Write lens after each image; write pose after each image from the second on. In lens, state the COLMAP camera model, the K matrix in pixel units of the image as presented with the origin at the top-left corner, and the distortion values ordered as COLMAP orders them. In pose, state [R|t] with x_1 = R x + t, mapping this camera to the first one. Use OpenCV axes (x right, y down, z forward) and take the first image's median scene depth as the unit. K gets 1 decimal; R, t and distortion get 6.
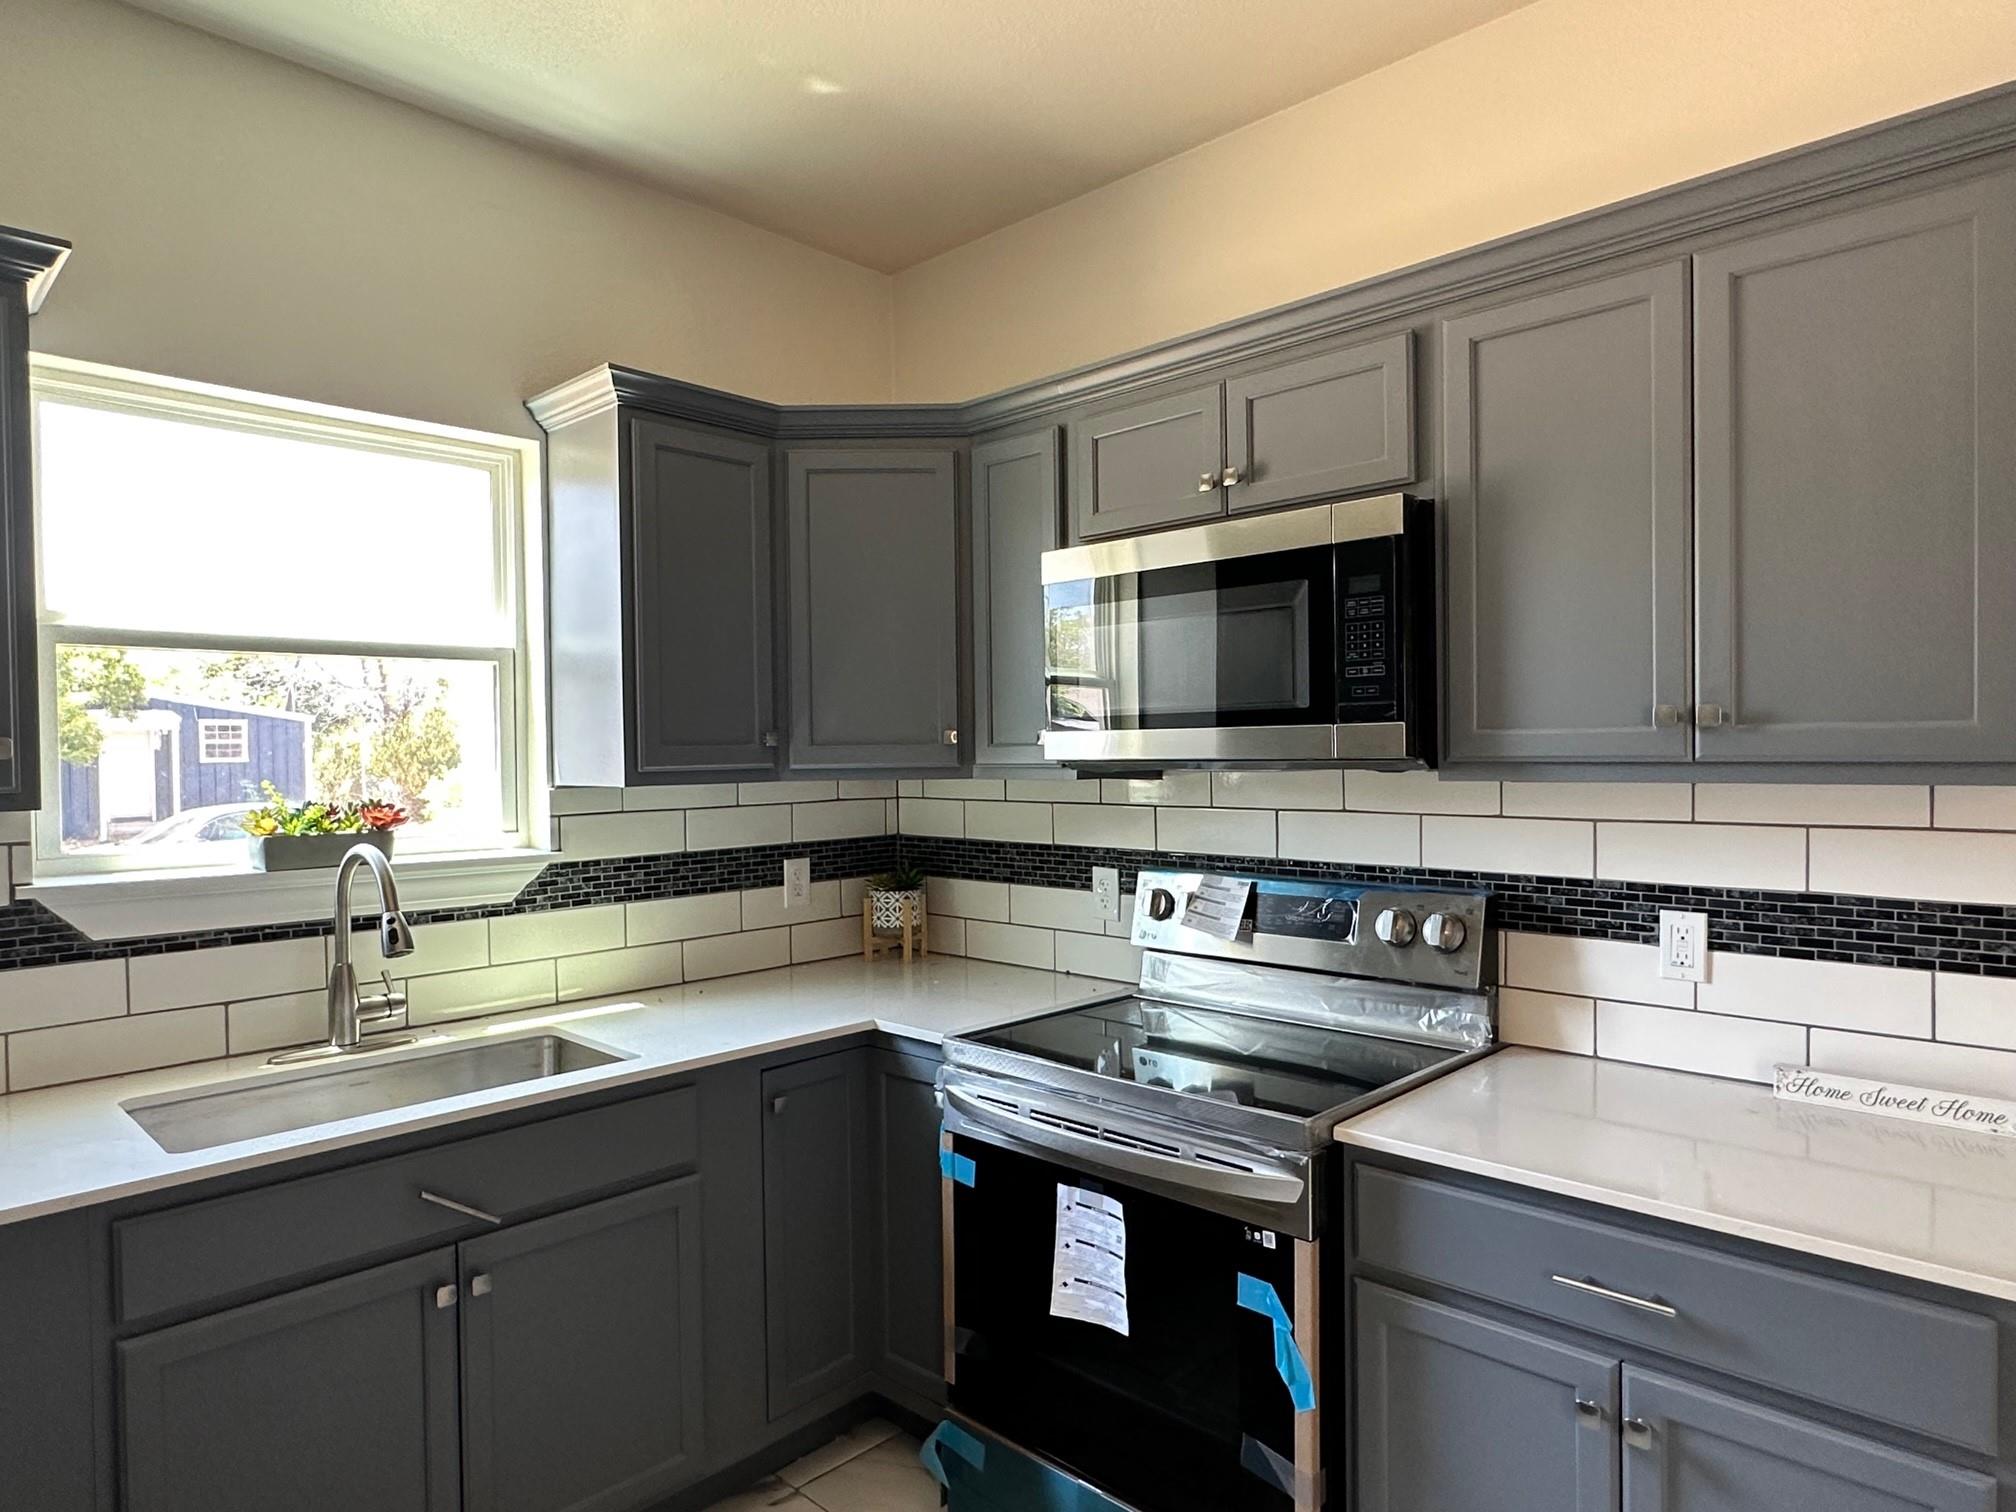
lens RADIAL K [[1210.0, 0, 1014.0], [0, 1210.0, 765.3], [0, 0, 1]] dist [-0.000942, -0.004201]
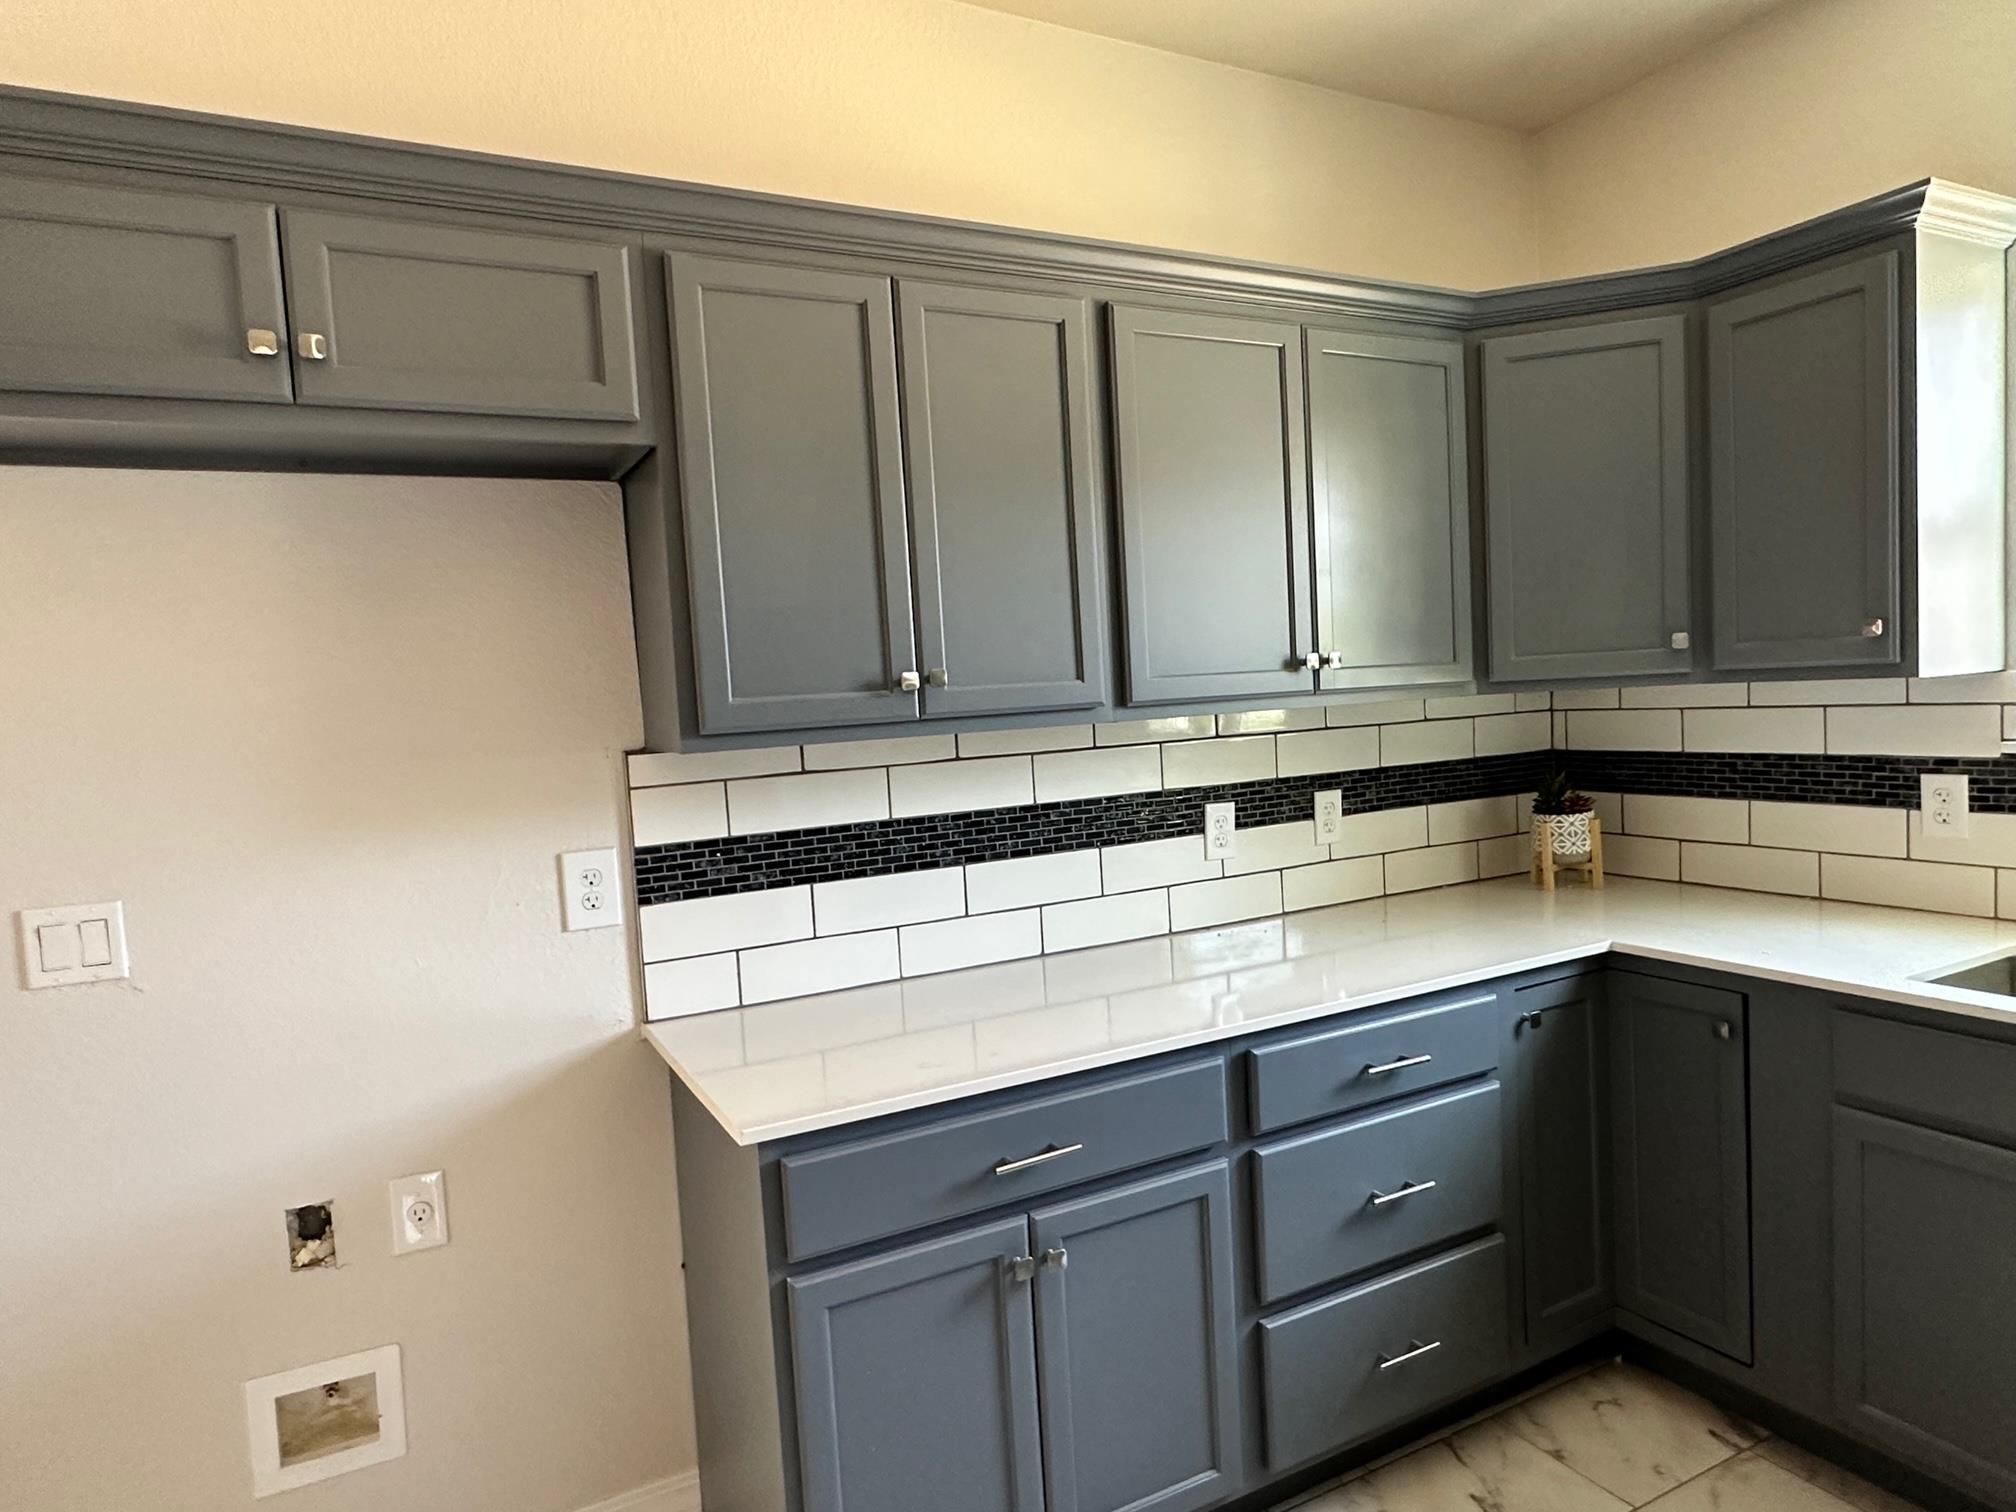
lens RADIAL K [[1210.0, 0, 1011.3], [0, 1210.0, 761.6], [0, 0, 1]] dist [-0.000942, -0.004201]
pose [[-0.319908, 0.088436, -0.943312, 0.452618], [0.047161, 0.995886, 0.077371, -0.010978], [0.946274, -0.019736, -0.322763, 0.395216]]
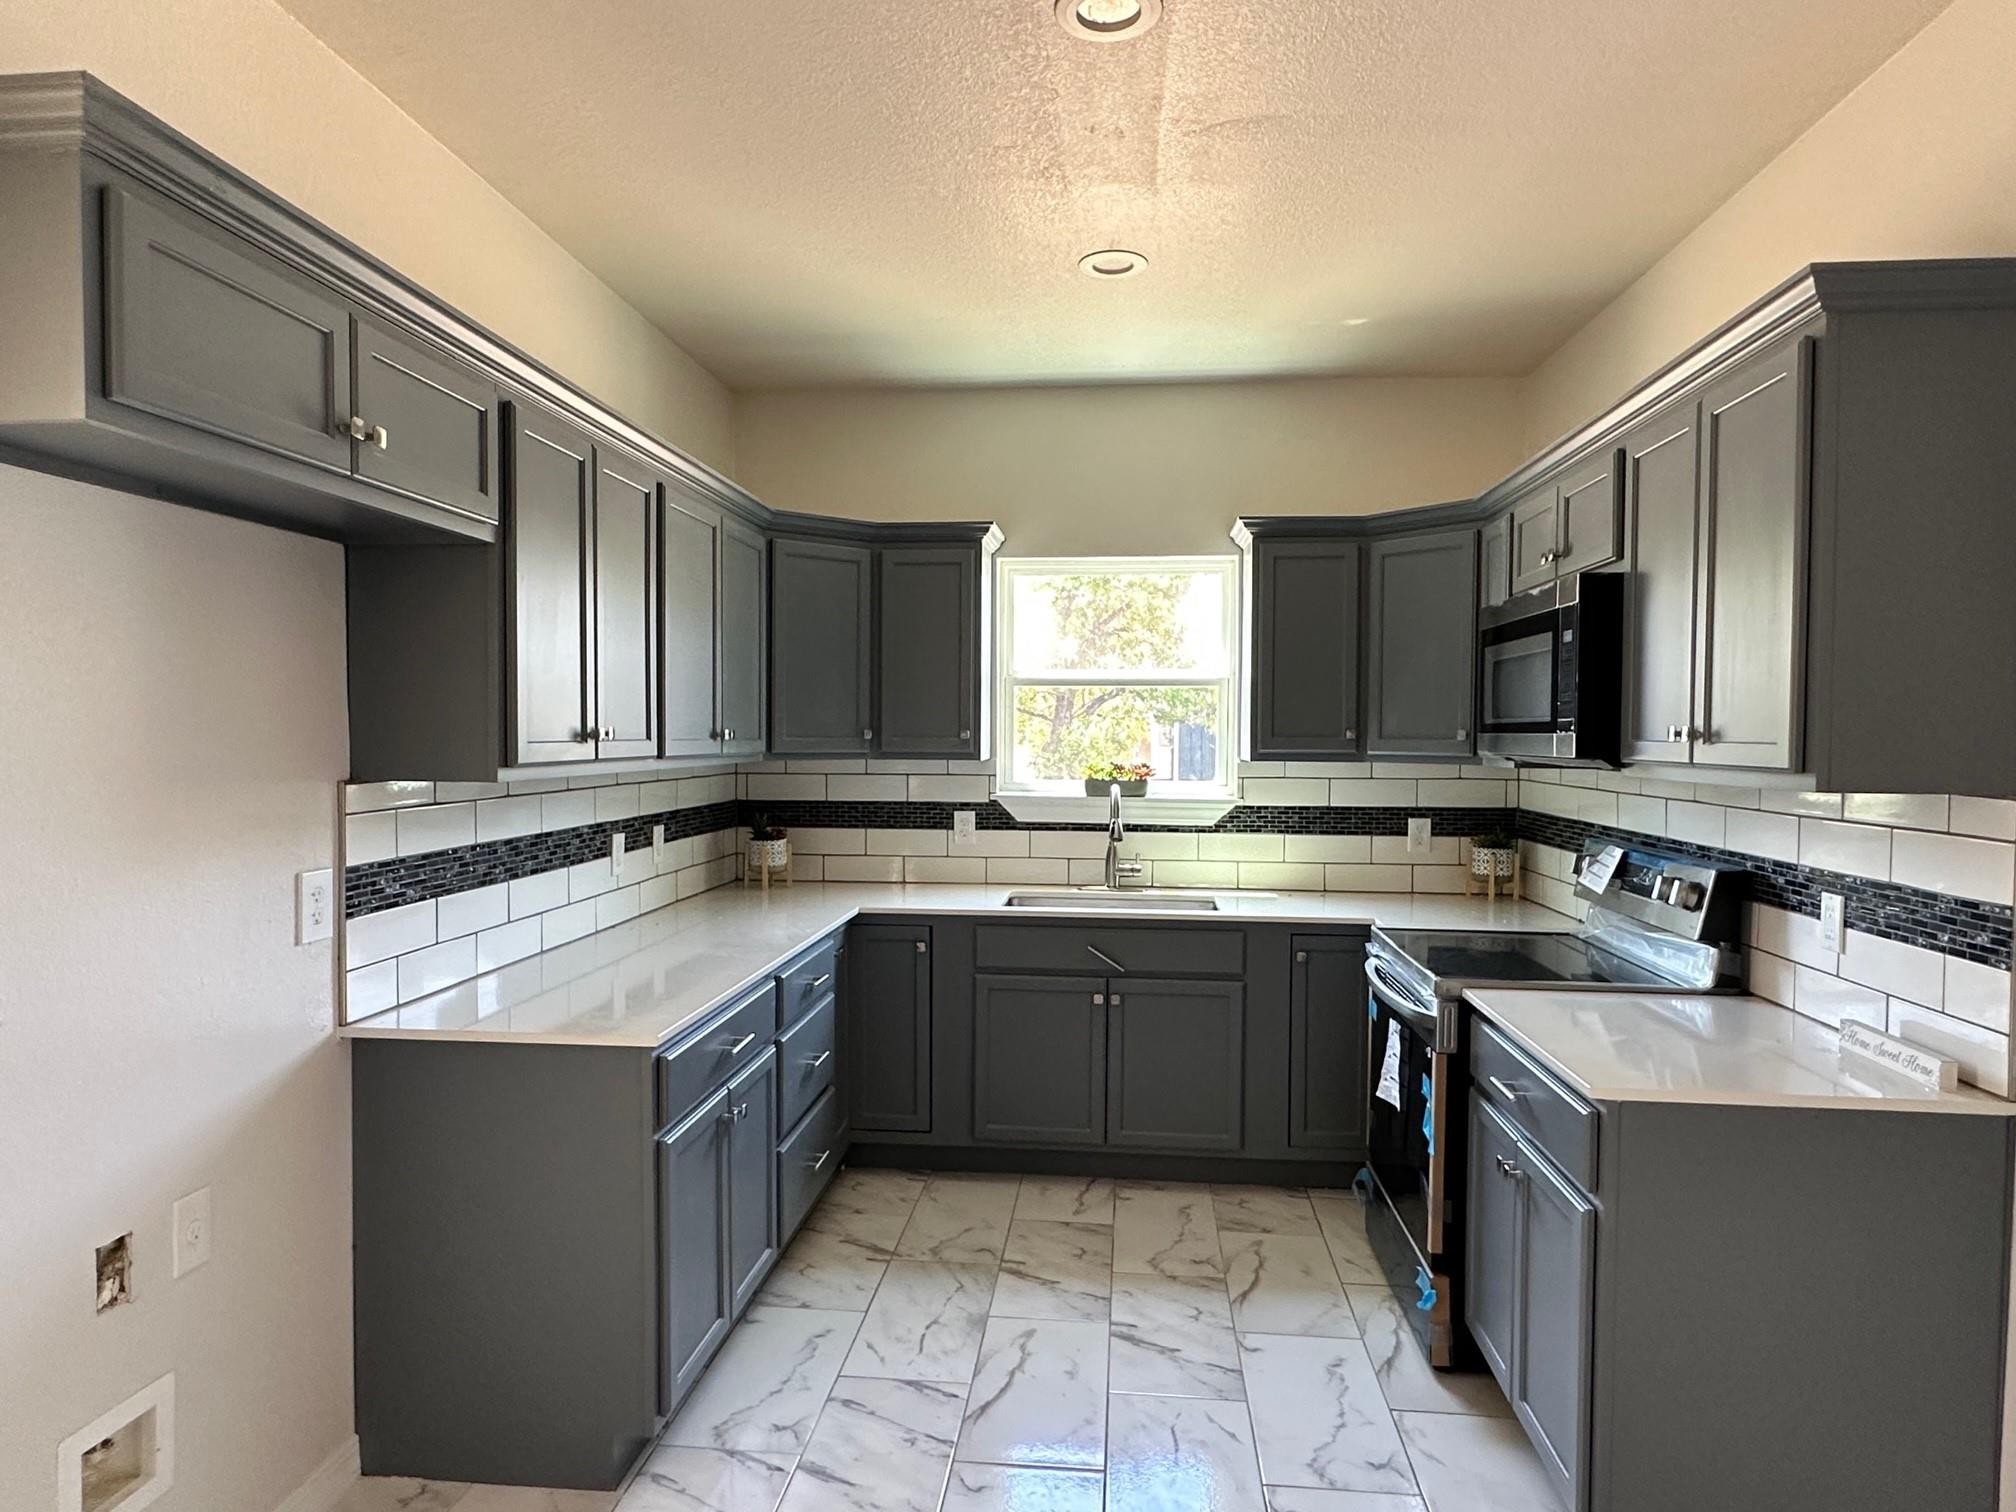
lens RADIAL K [[1210.0, 0, 1010.9], [0, 1210.0, 751.1], [0, 0, 1]] dist [-0.000942, -0.004201]
pose [[0.621263, 0.029389, -0.783051, 0.818367], [-0.024685, 0.999534, 0.017930, -0.019181], [0.783213, 0.008191, 0.621699, -0.329063]]
